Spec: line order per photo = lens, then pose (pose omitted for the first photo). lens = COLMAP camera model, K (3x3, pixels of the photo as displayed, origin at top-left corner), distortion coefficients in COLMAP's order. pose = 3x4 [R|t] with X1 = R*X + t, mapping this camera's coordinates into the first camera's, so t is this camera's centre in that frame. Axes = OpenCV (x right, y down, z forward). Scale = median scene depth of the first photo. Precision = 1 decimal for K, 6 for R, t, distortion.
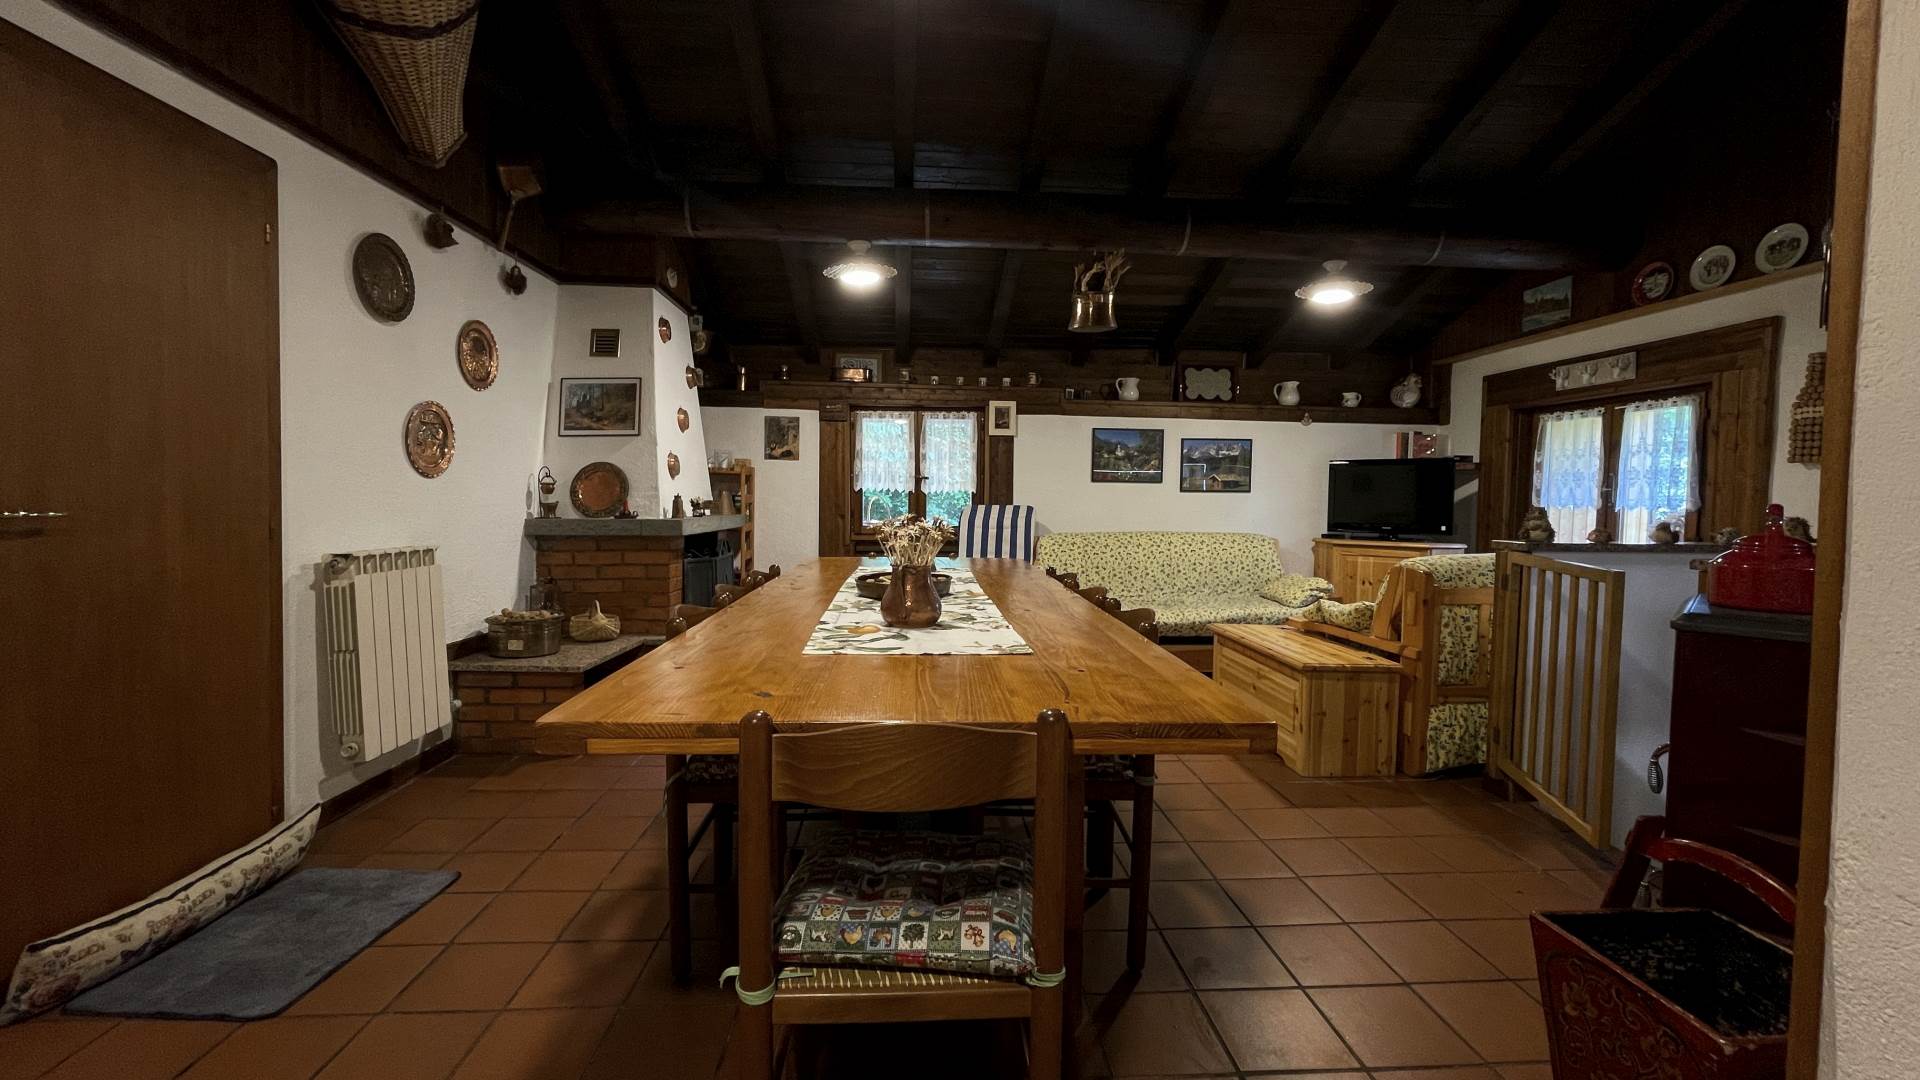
lens RADIAL K [[782.6, 0, 951.2], [0, 782.6, 535.2], [0, 0, 1]] dist [-0.005621, 0.001653]
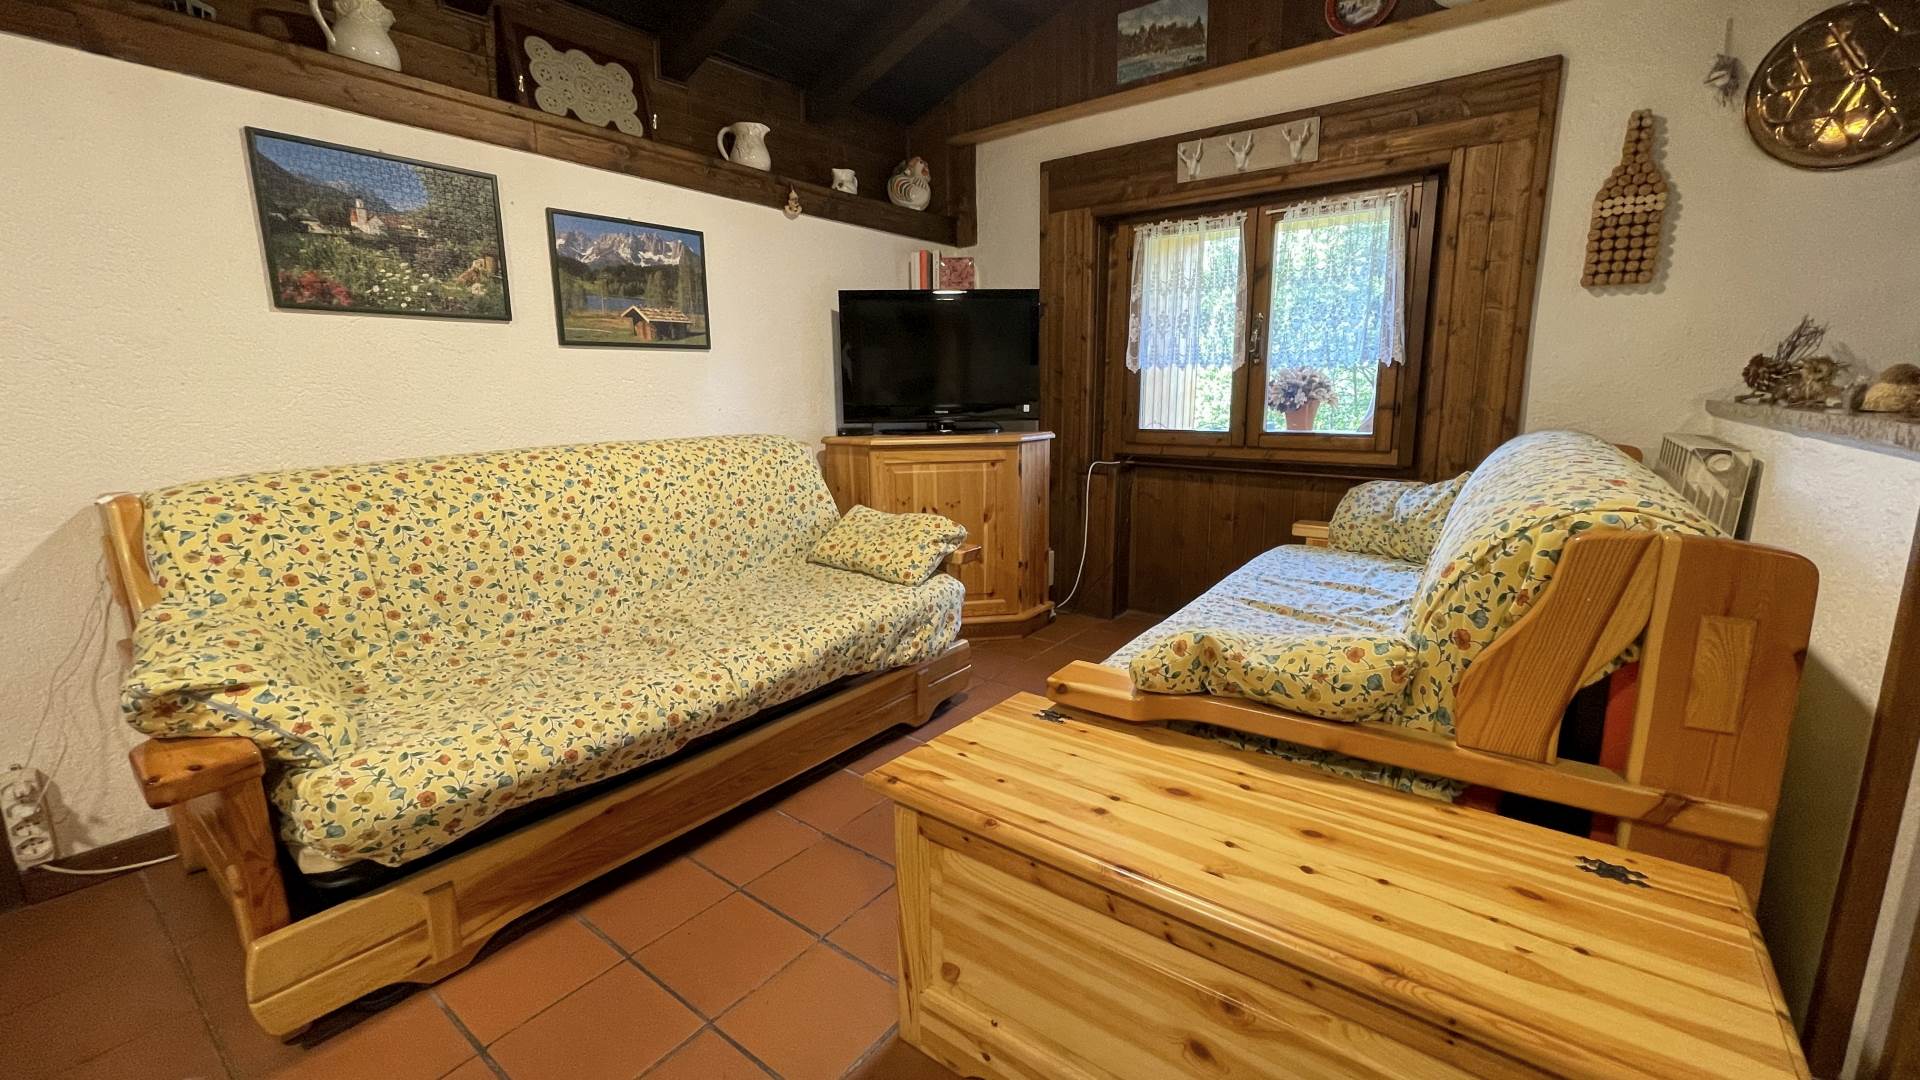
lens RADIAL K [[782.6, 0, 954.5], [0, 782.6, 534.8], [0, 0, 1]] dist [-0.005621, 0.001653]
pose [[0.650293, -0.160327, 0.742572, 0.129164], [0.057131, 0.985030, 0.162643, -0.014946], [-0.757532, -0.063342, 0.649718, 0.688201]]
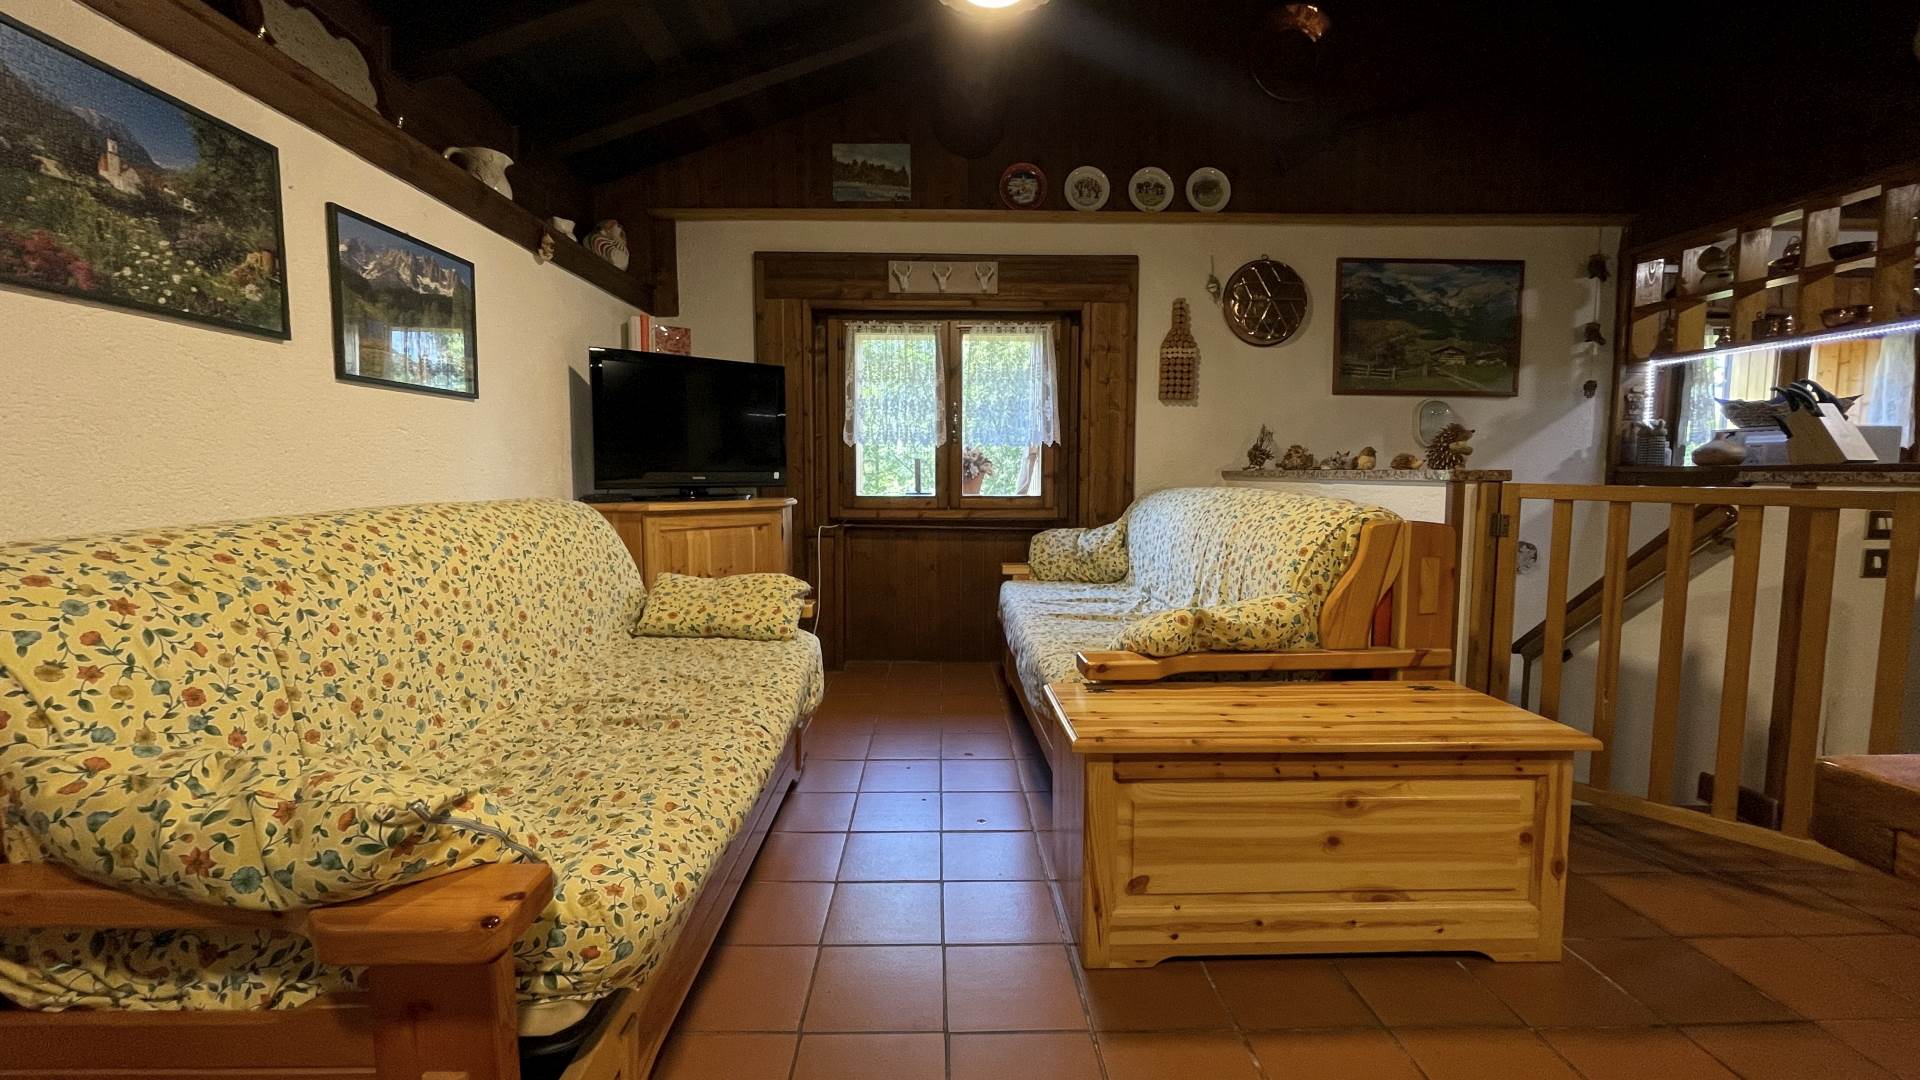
lens RADIAL K [[782.6, 0, 955.4], [0, 782.6, 535.8], [0, 0, 1]] dist [-0.005621, 0.001653]
pose [[0.031381, -0.092908, 0.995180, -0.016560], [0.047039, 0.994704, 0.091380, -0.012126], [-0.998400, 0.043945, 0.035586, 0.898691]]
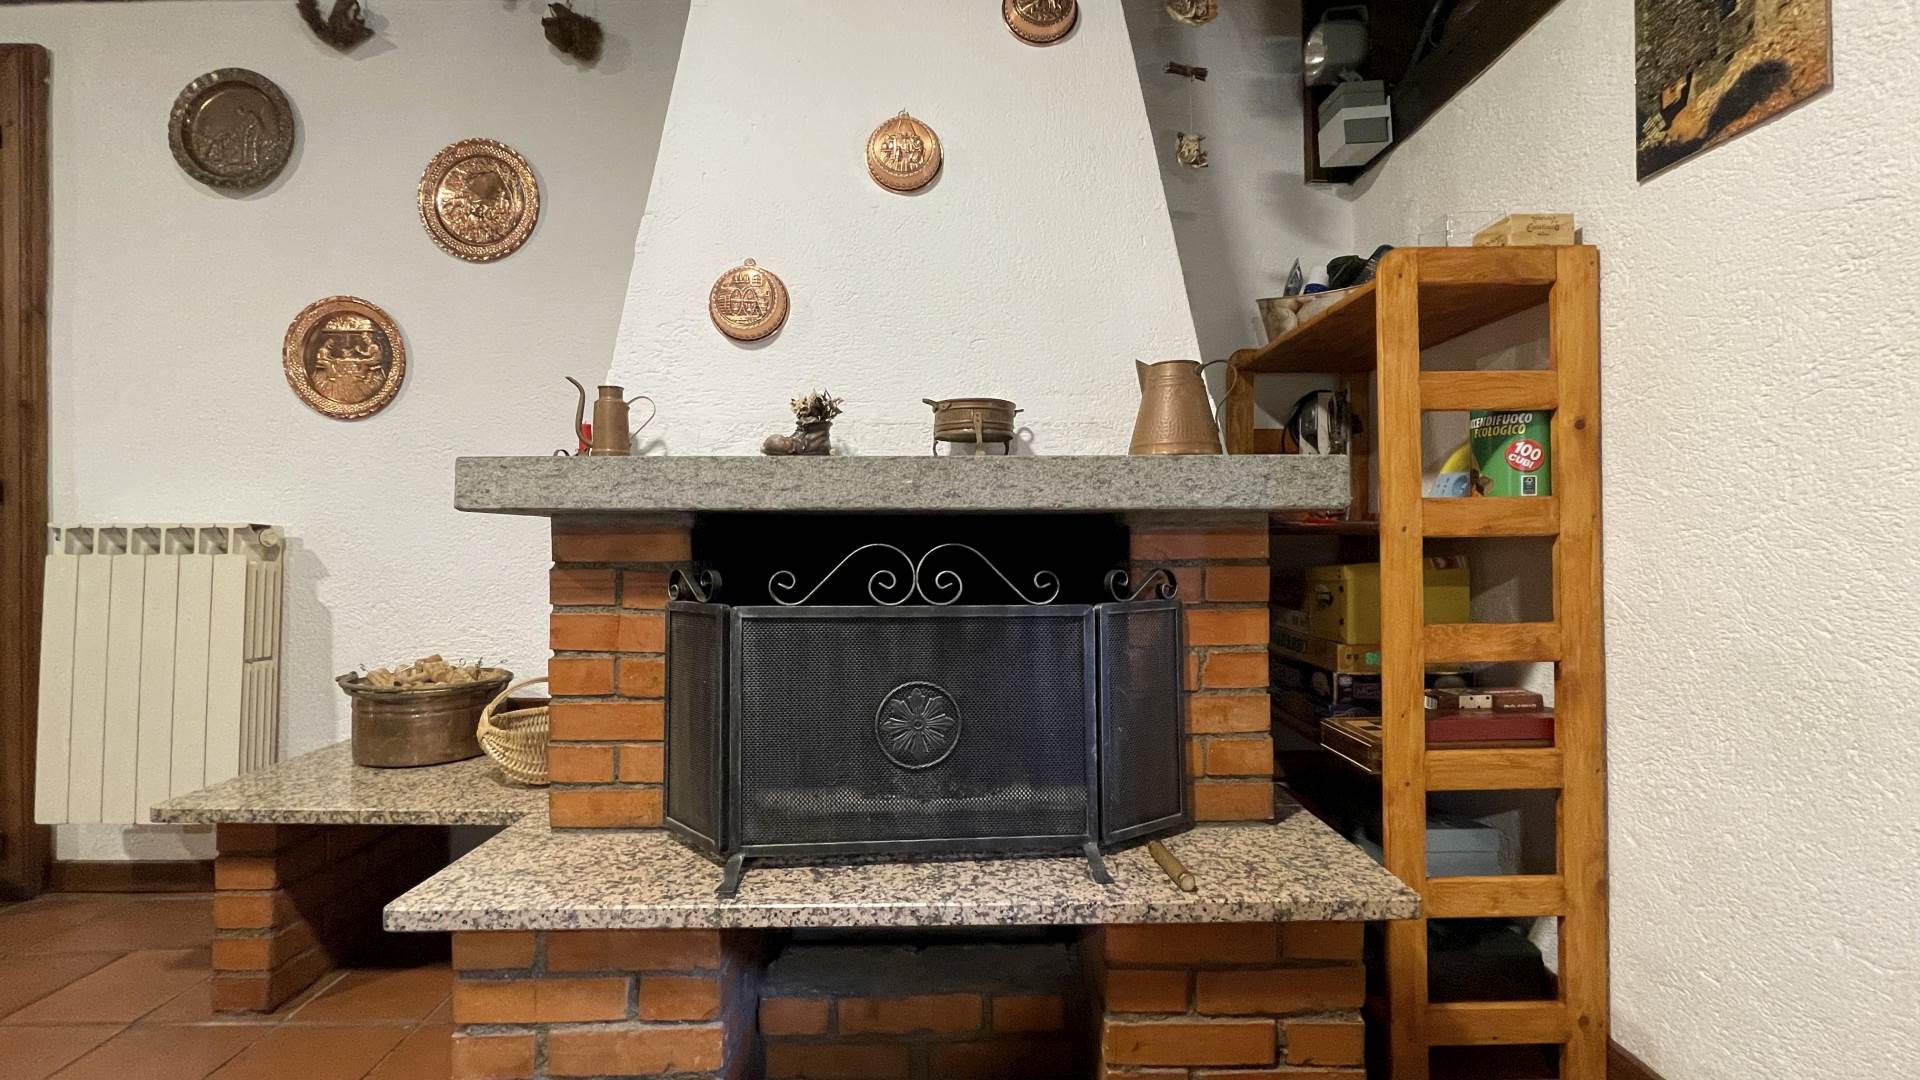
lens RADIAL K [[782.6, 0, 966.1], [0, 782.6, 539.5], [0, 0, 1]] dist [-0.005621, 0.001653]
pose [[-0.020942, -0.021141, -0.999557, -0.038397], [-0.042915, 0.998874, -0.020228, 0.009043], [0.998859, 0.042472, -0.021825, 0.977482]]
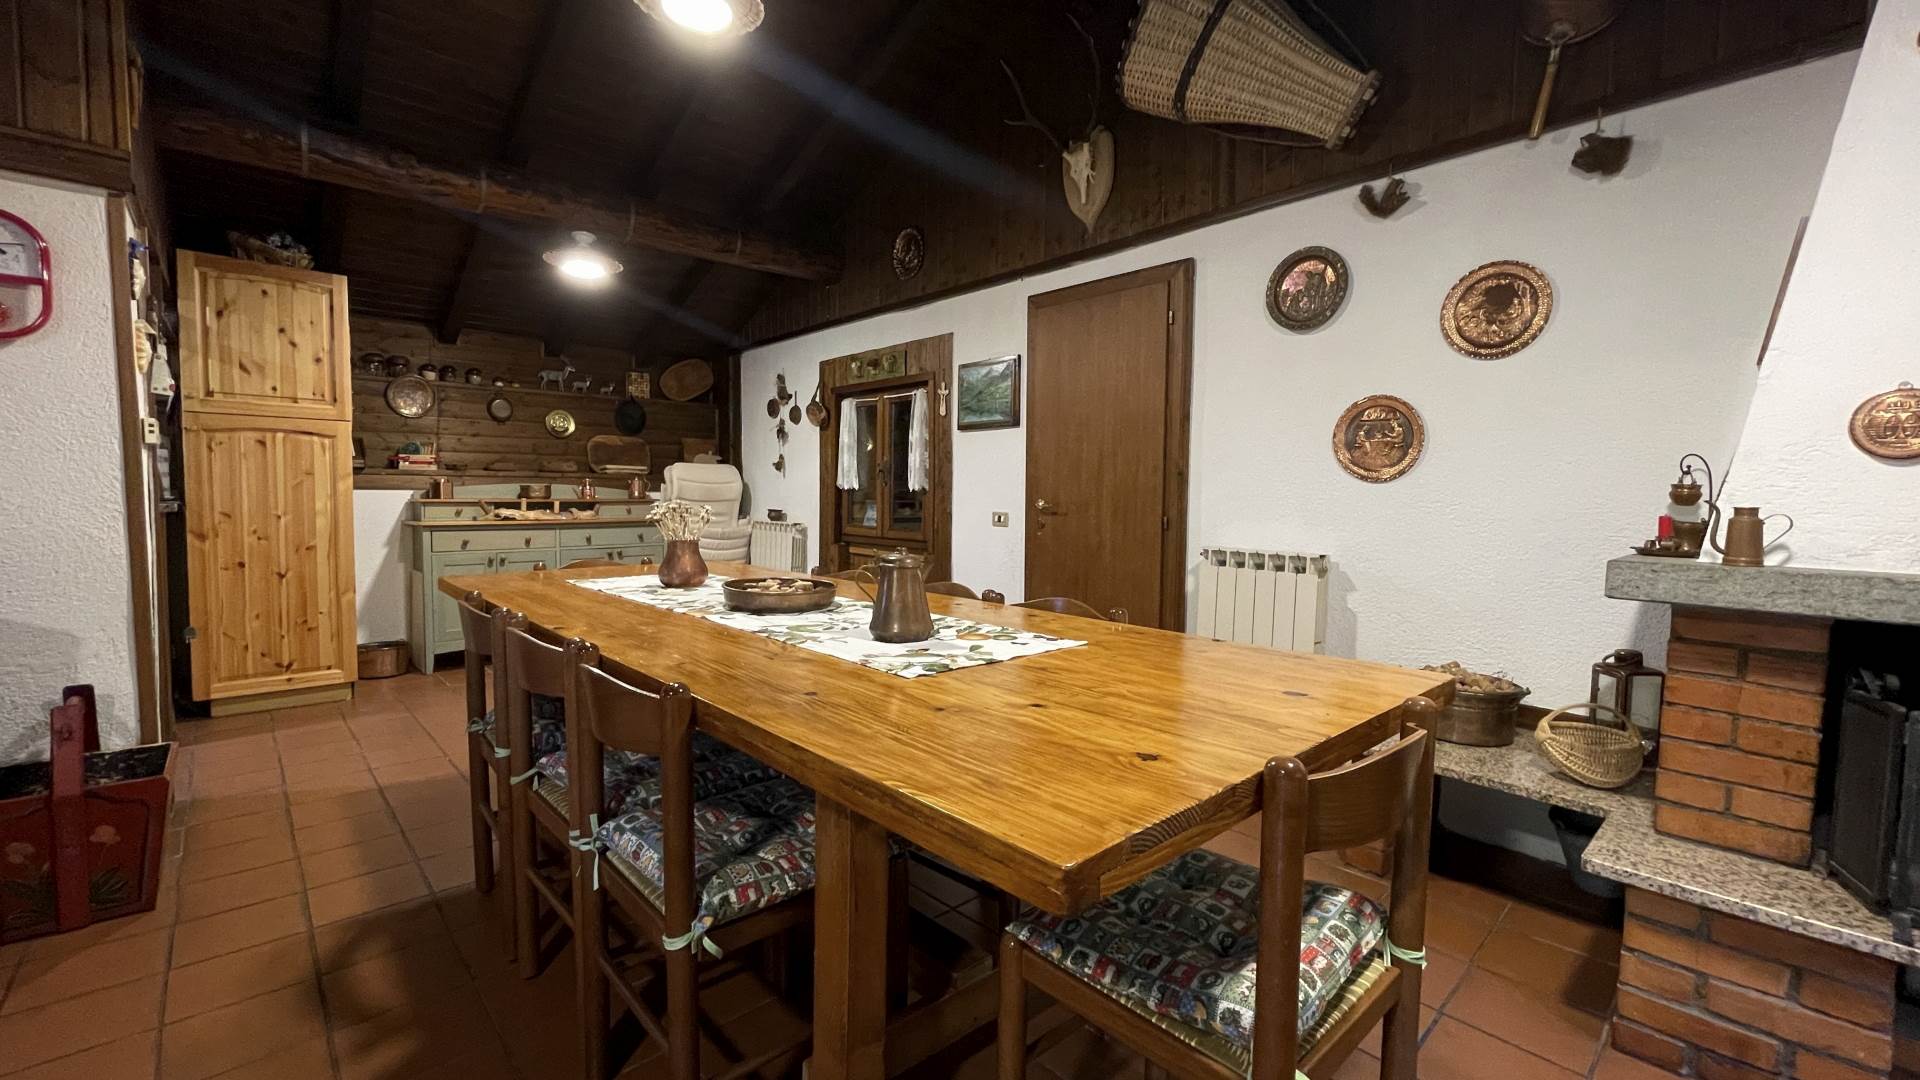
lens RADIAL K [[782.6, 0, 954.2], [0, 782.6, 538.3], [0, 0, 1]] dist [-0.005621, 0.001653]
pose [[-0.769530, 0.011048, -0.638515, 0.170880], [-0.056335, 0.994778, 0.085106, -0.038011], [0.636121, 0.101463, -0.764889, 0.891483]]
